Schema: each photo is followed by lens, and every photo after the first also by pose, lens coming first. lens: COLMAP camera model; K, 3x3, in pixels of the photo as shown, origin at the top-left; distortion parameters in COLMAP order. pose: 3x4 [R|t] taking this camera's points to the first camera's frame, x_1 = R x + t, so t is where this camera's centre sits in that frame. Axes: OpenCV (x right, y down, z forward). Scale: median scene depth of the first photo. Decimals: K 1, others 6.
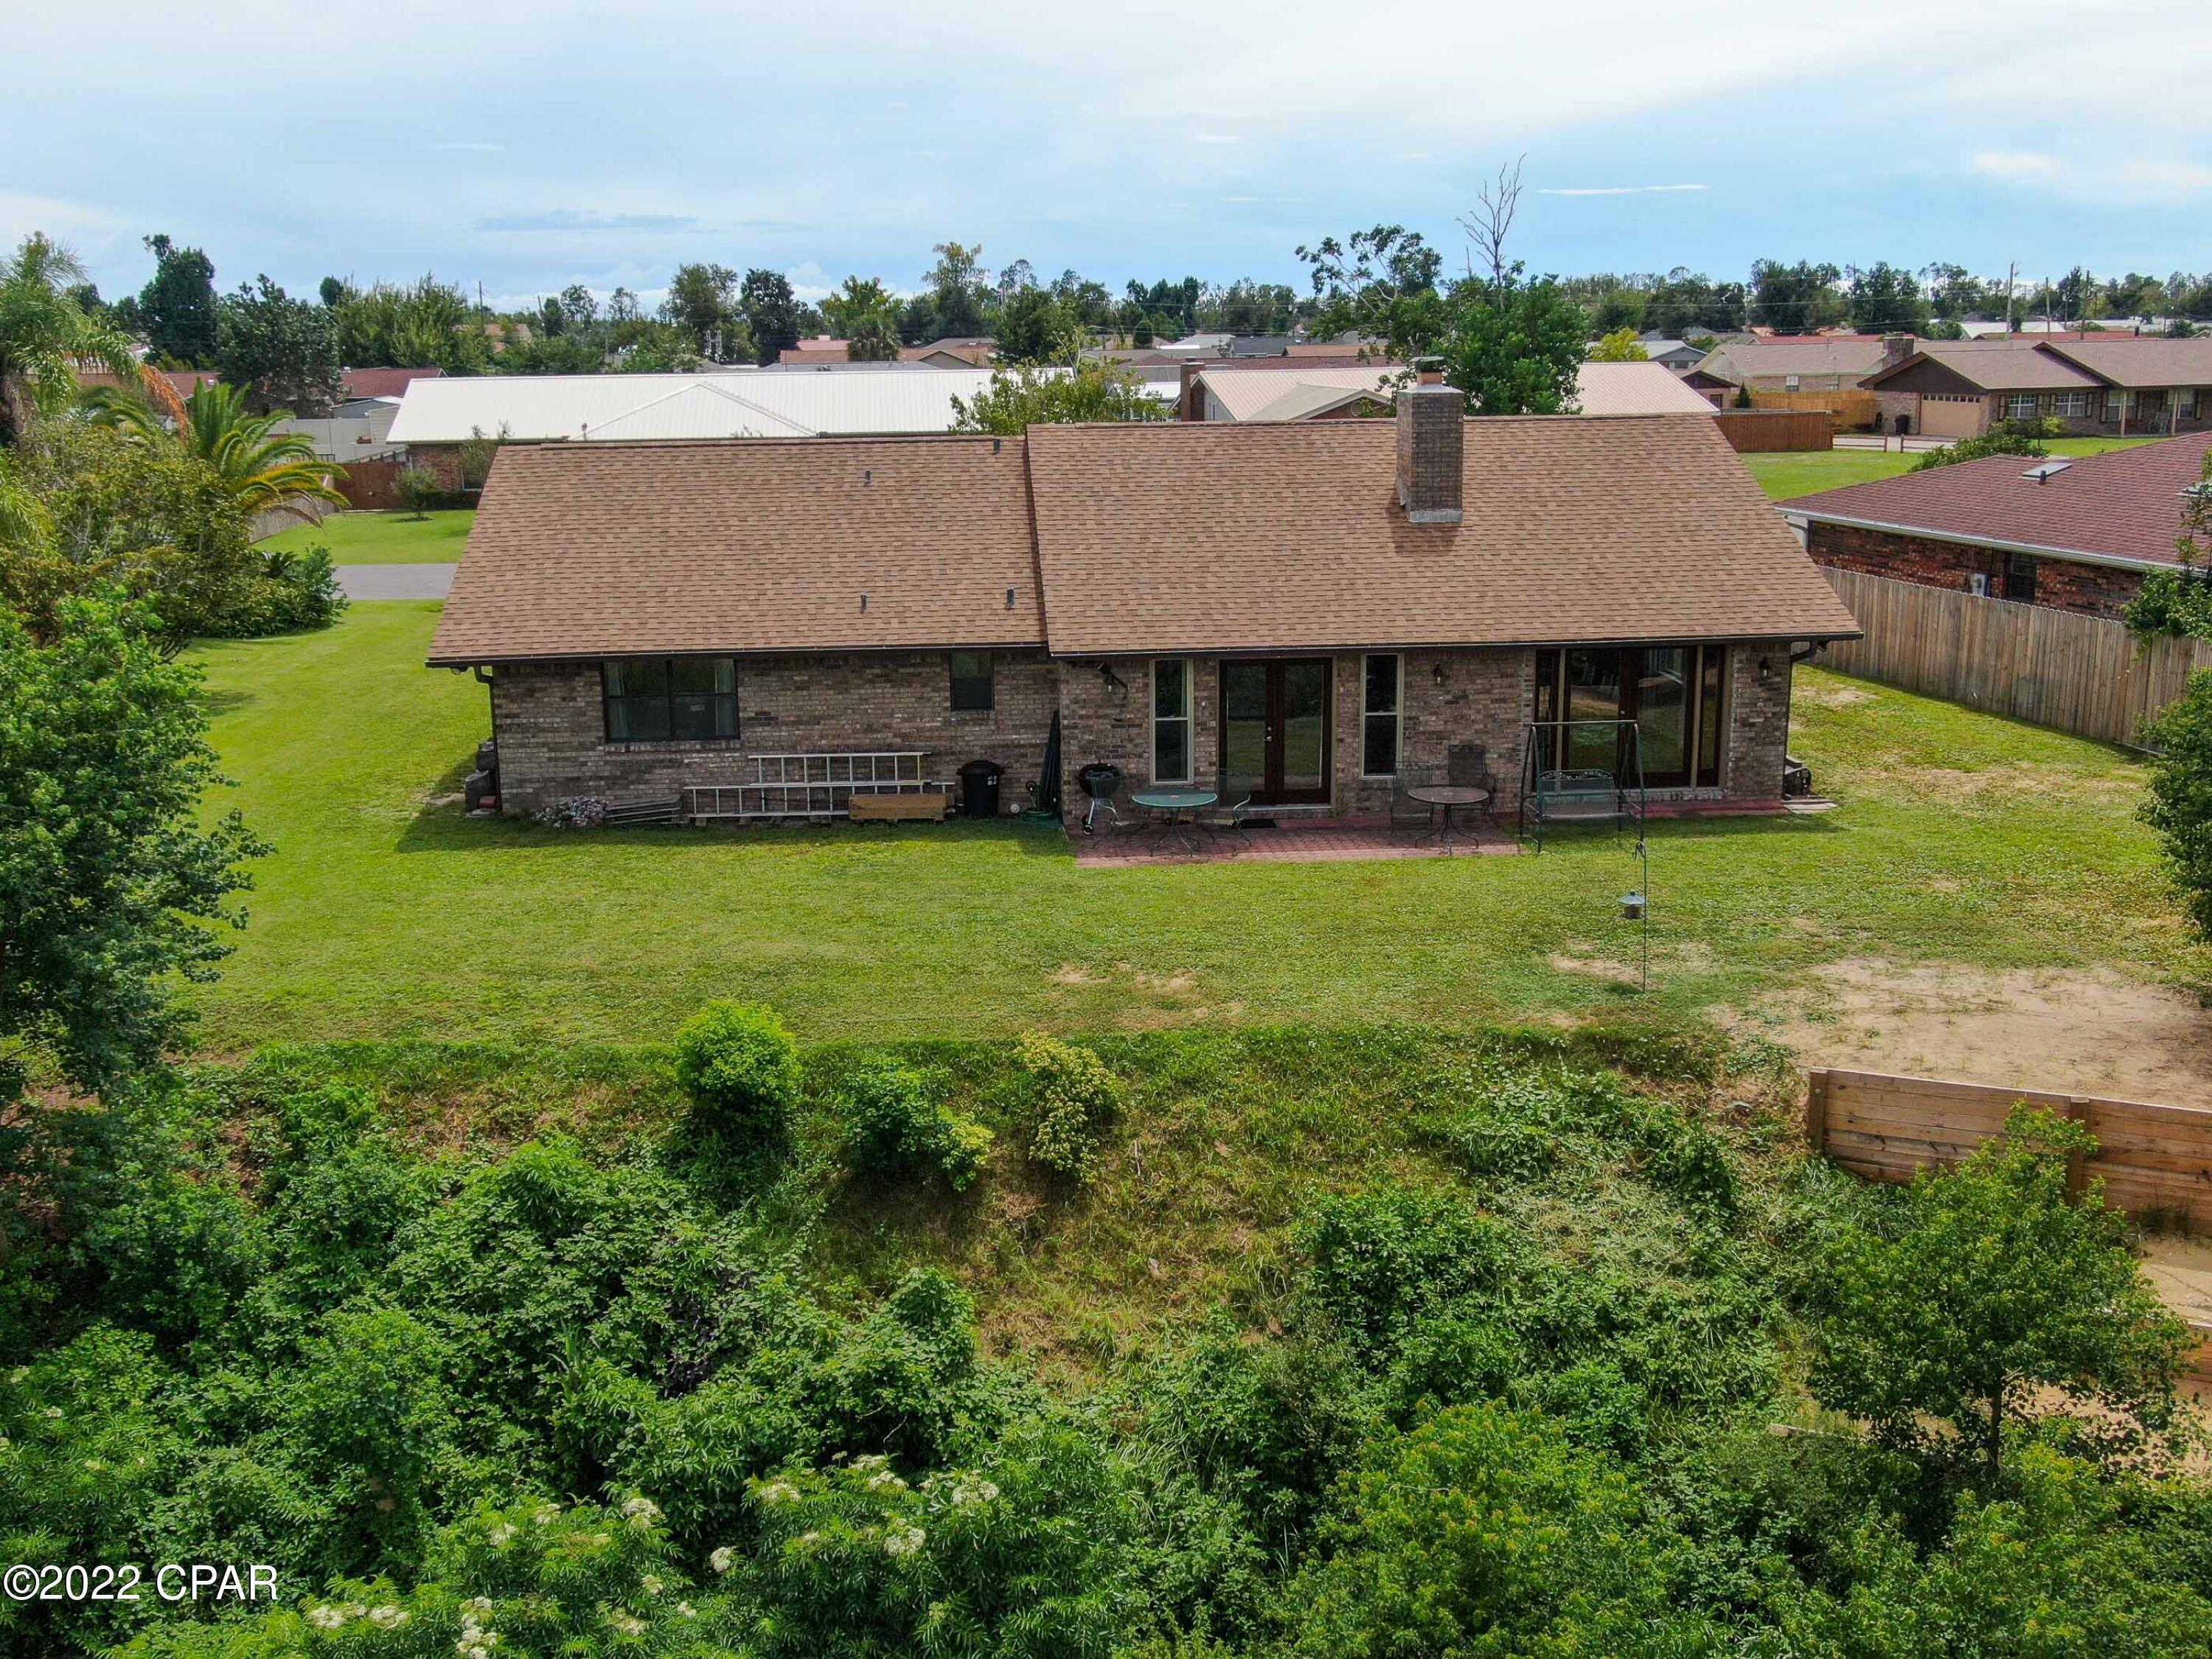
lens RADIAL K [[2194.0, 0, 1106.0], [0, 2194.0, 829.5], [0, 0, 1]] dist [-0.003053, 0.005904]
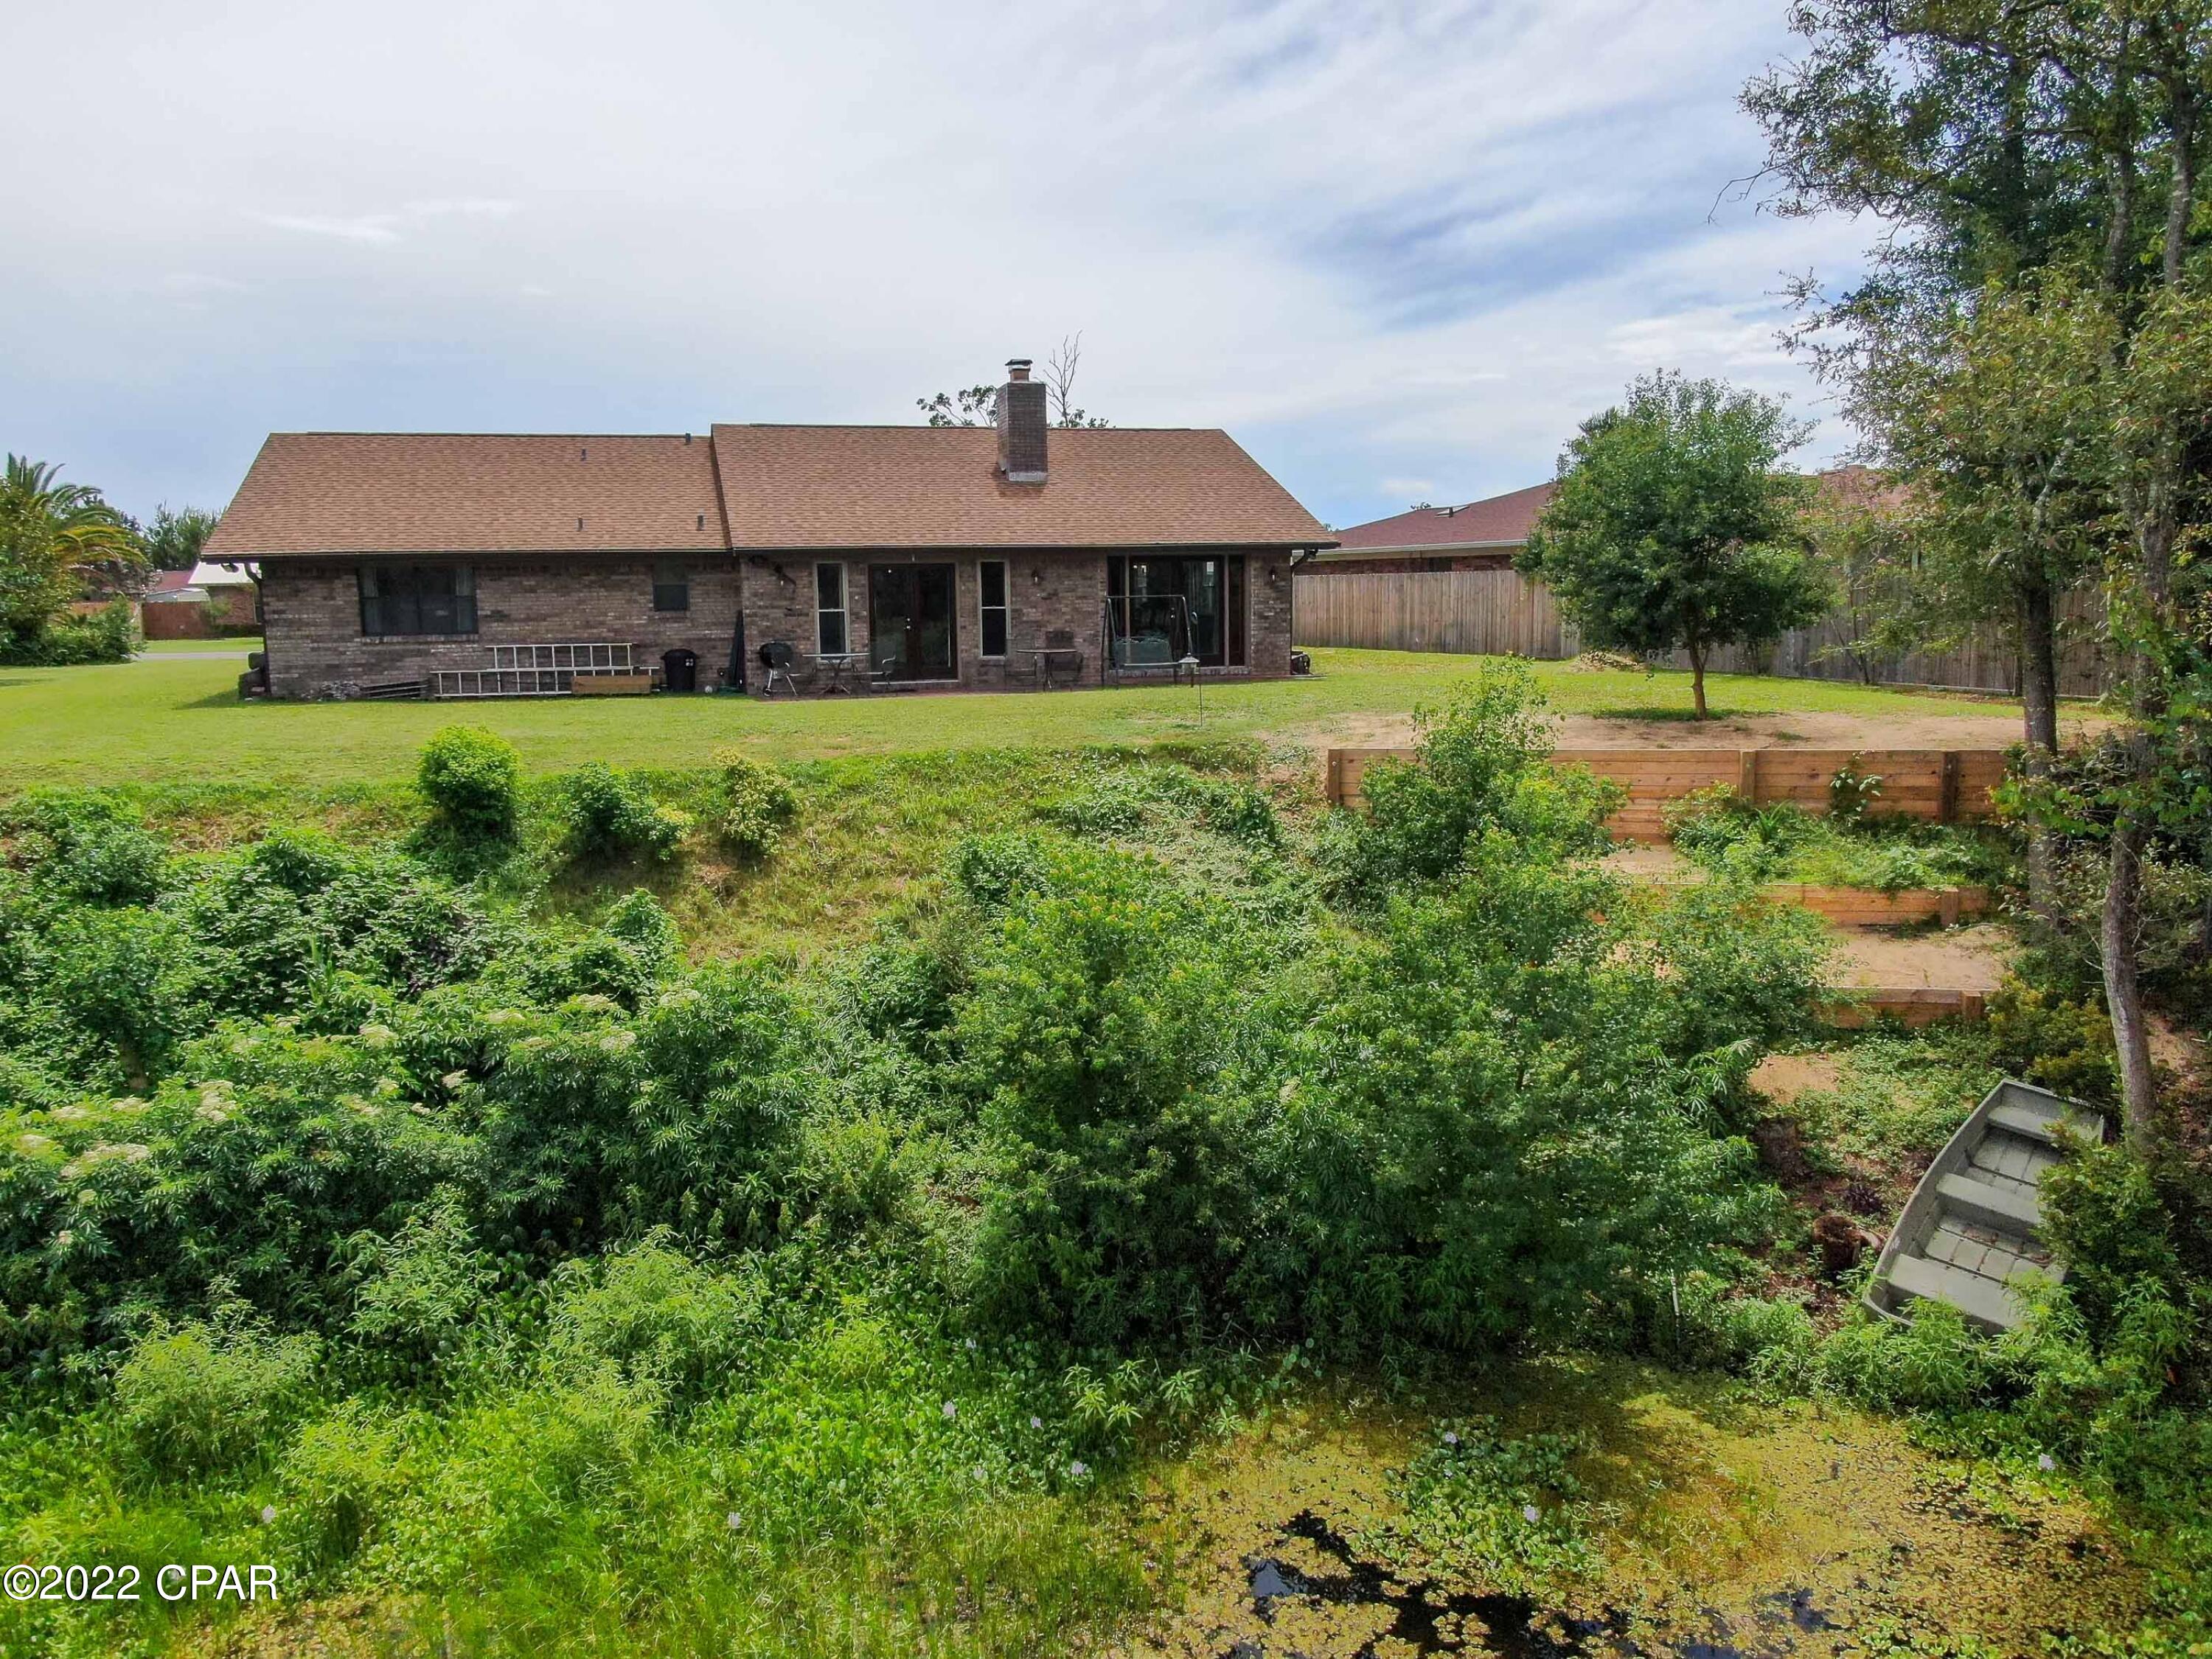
lens RADIAL K [[1619.4, 0, 1106.0], [0, 1619.4, 829.5], [0, 0, 1]] dist [-0.006798, 0.001421]
pose [[0.980644, -0.030652, 0.193383, 0.000106], [0.045842, 0.996161, -0.074572, 0.214317], [-0.190355, 0.081994, 0.978285, 0.072403]]
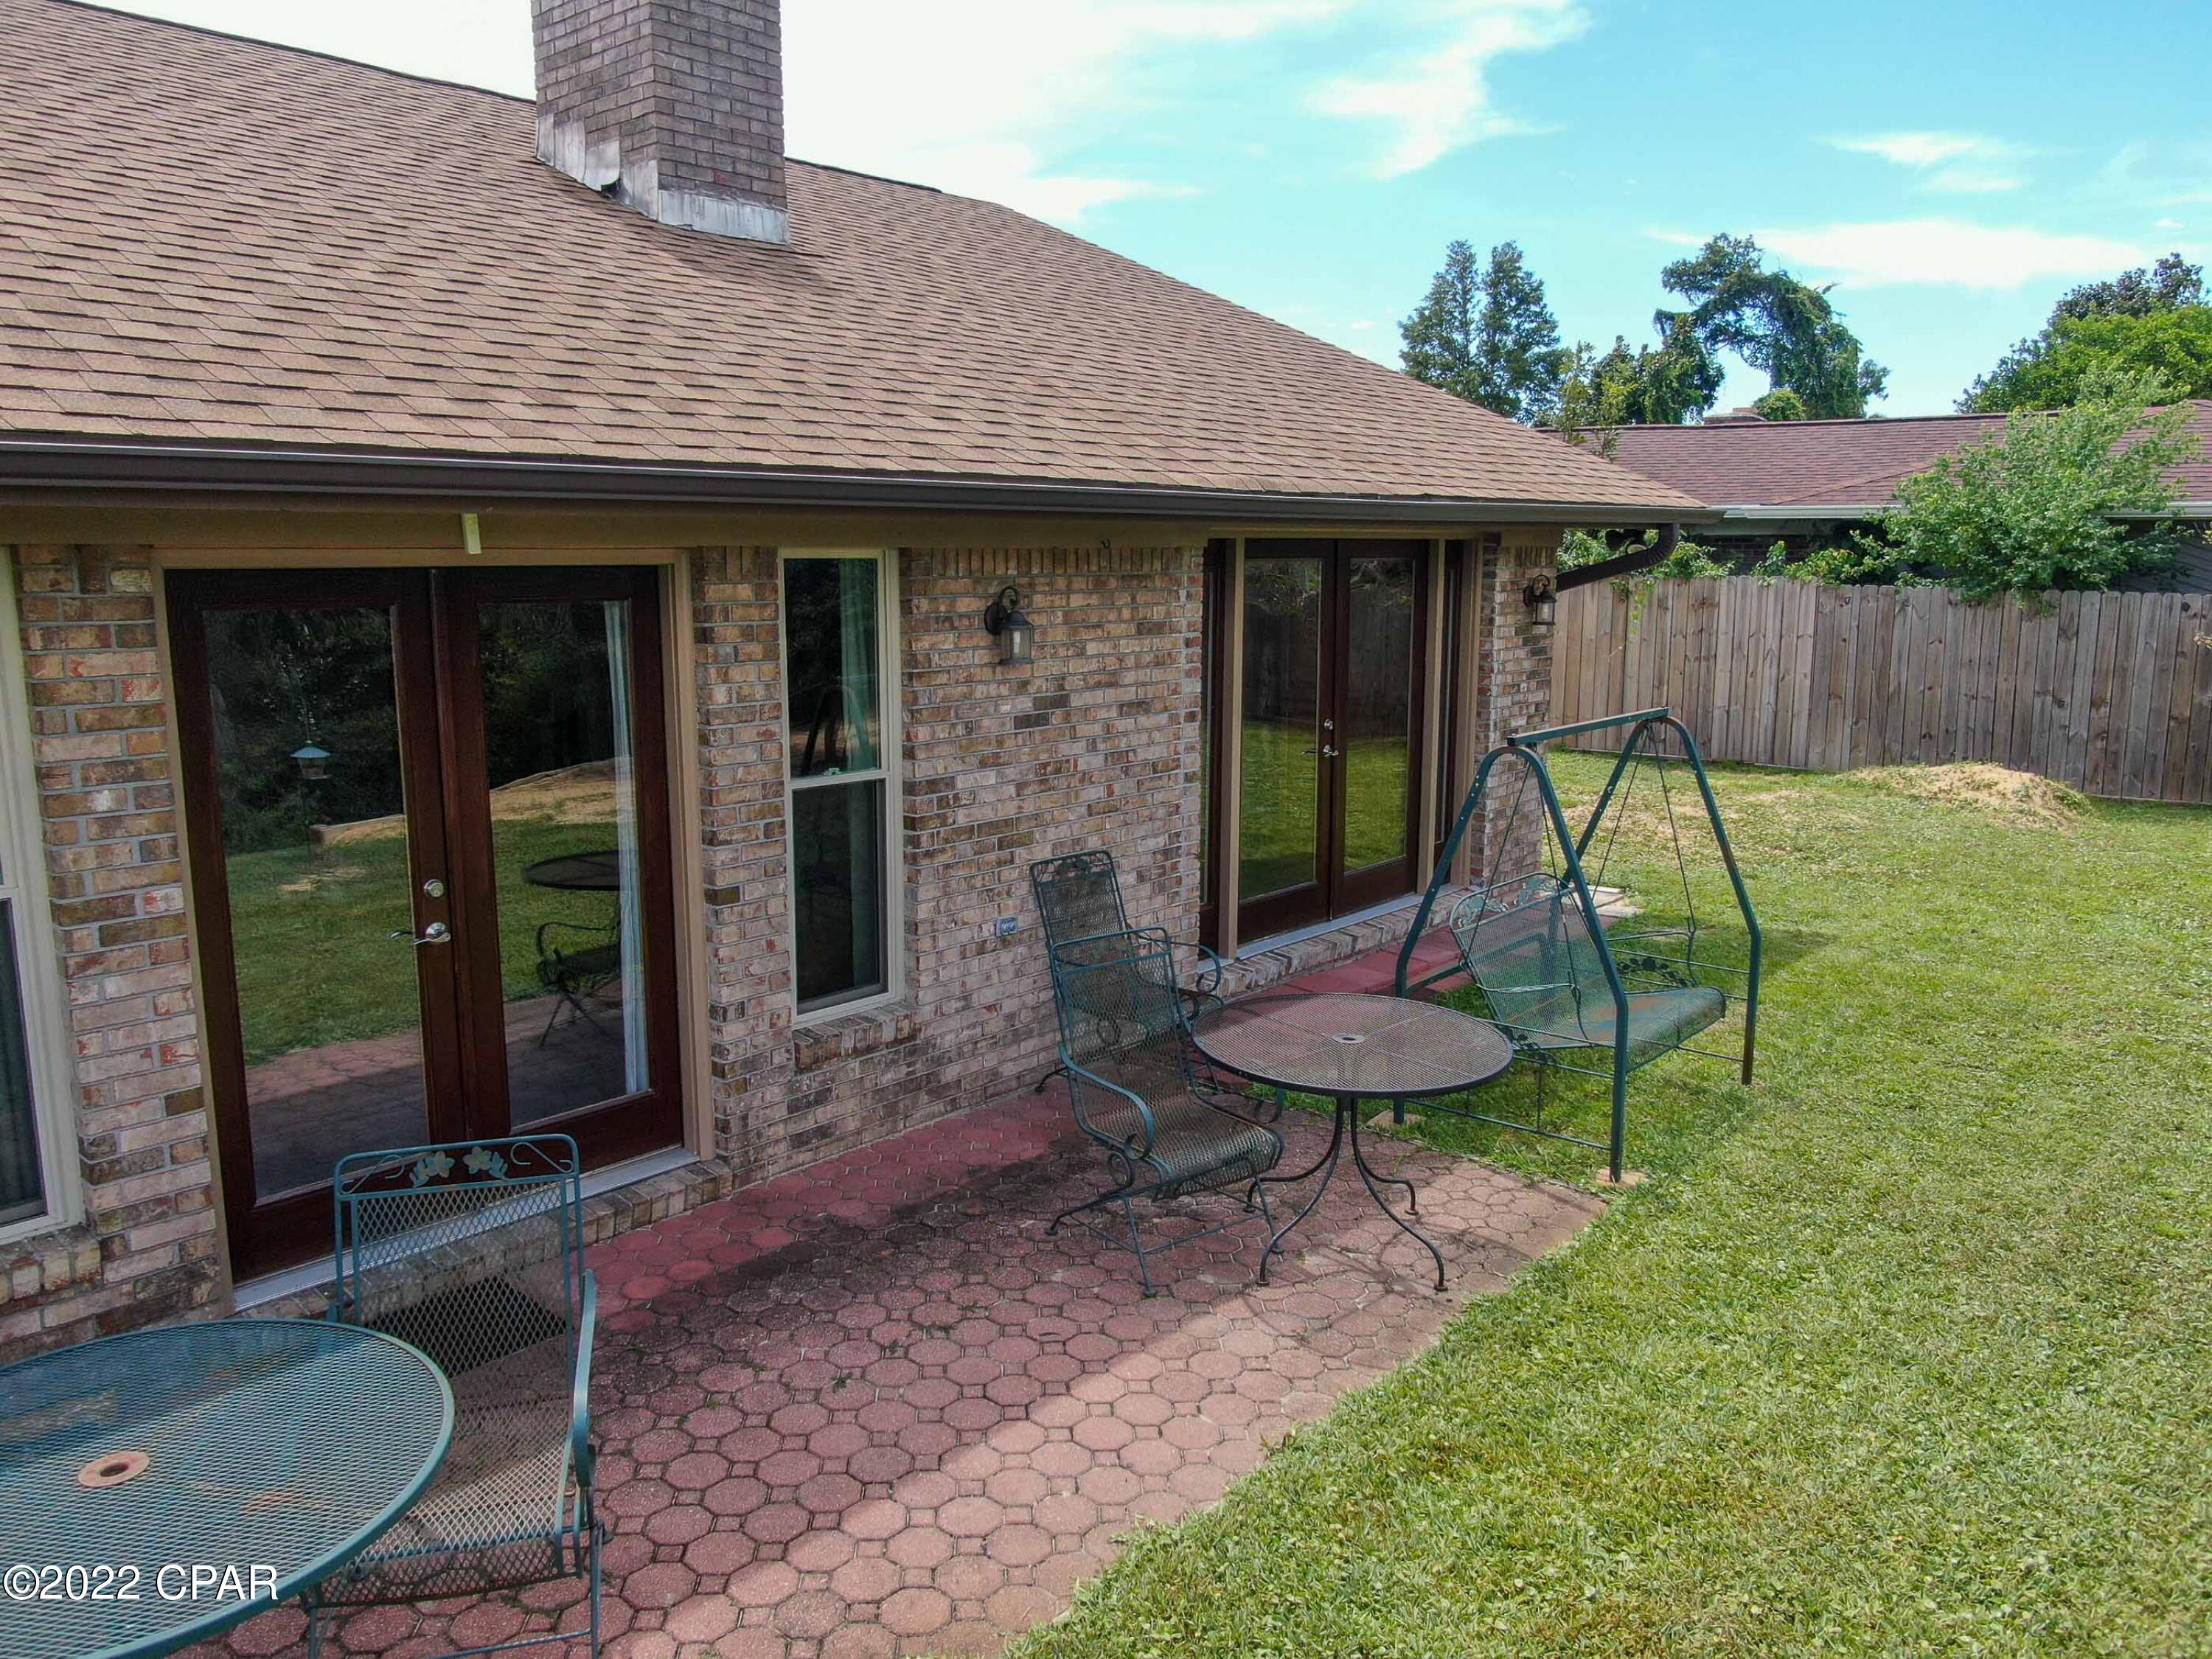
lens RADIAL K [[1580.8, 0, 1106.0], [0, 1580.8, 829.5], [0, 0, 1]] dist [0.002429, 0.002693]
pose [[0.726277, -0.108855, 0.678729, 0.020458], [0.138327, 0.990328, 0.010812, -0.060915], [-0.673341, 0.086034, 0.734309, 1.153975]]
